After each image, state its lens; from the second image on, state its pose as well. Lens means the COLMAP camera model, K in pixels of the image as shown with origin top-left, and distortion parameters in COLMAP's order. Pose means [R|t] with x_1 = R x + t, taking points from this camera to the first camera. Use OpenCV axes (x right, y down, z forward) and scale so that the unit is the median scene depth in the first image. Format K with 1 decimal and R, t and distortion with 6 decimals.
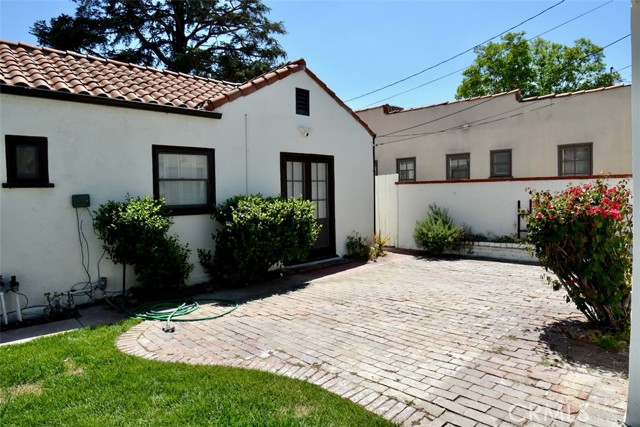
lens RADIAL K [[399.9, 0, 320.0], [0, 399.9, 213.5], [0, 0, 1]] dist [-0.119501, 0.048911]
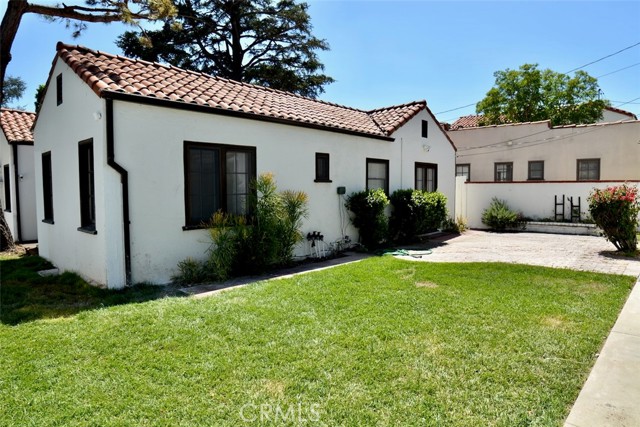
lens RADIAL K [[399.9, 0, 320.0], [0, 399.9, 213.5], [0, 0, 1]] dist [-0.119501, 0.048911]
pose [[0.998662, 0.010971, 0.050542, -0.464020], [-0.011550, 0.999871, 0.011178, 0.029980], [-0.050413, -0.011747, 0.998659, -0.453713]]
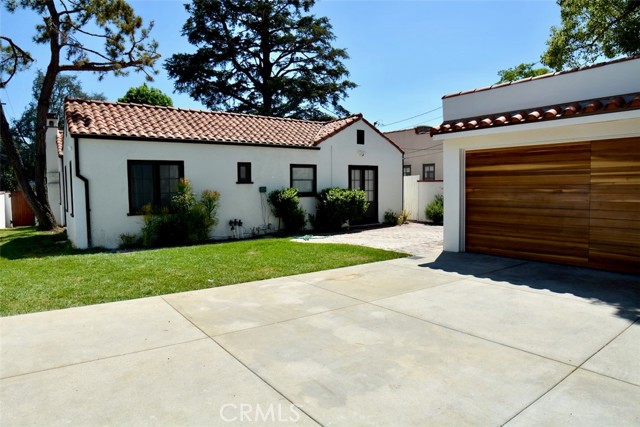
lens RADIAL K [[399.9, 0, 320.0], [0, 399.9, 213.5], [0, 0, 1]] dist [-0.119501, 0.048911]
pose [[0.989228, 0.020173, -0.144986, 0.039094], [-0.016907, 0.999576, 0.023721, 0.028324], [0.145403, -0.021014, 0.989149, -0.760985]]
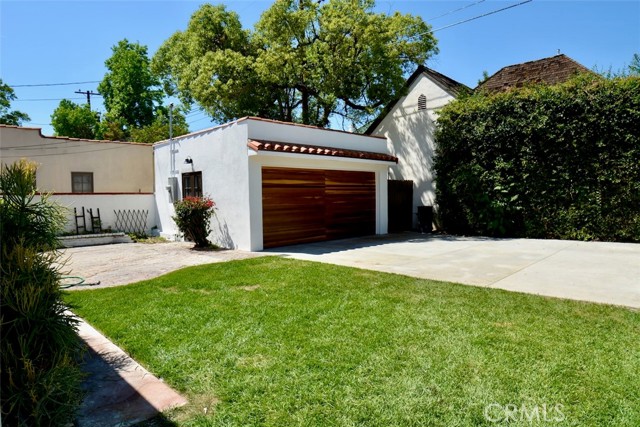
lens RADIAL K [[399.9, 0, 320.0], [0, 399.9, 213.5], [0, 0, 1]] dist [-0.119501, 0.048911]
pose [[-0.019720, -0.019629, 0.999613, -0.914103], [0.067428, 0.997505, 0.020918, 0.020317], [-0.997529, 0.067815, -0.018347, 0.057905]]
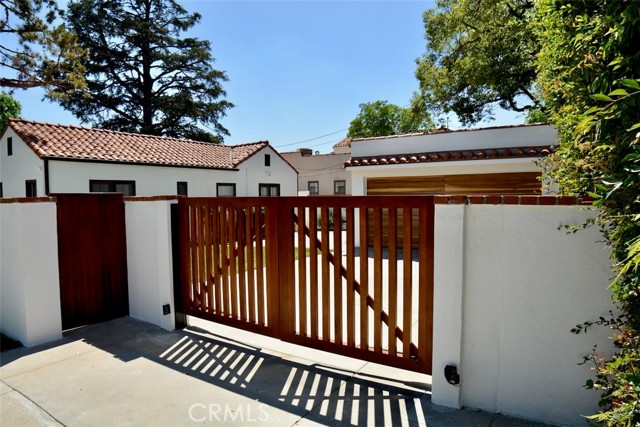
lens RADIAL K [[399.9, 0, 320.0], [0, 399.9, 213.5], [0, 0, 1]] dist [-0.119501, 0.048911]
pose [[0.974901, -0.002072, 0.222628, -0.226275], [0.003372, 0.999979, -0.005457, 0.027797], [-0.222612, 0.006071, 0.974888, -1.108576]]
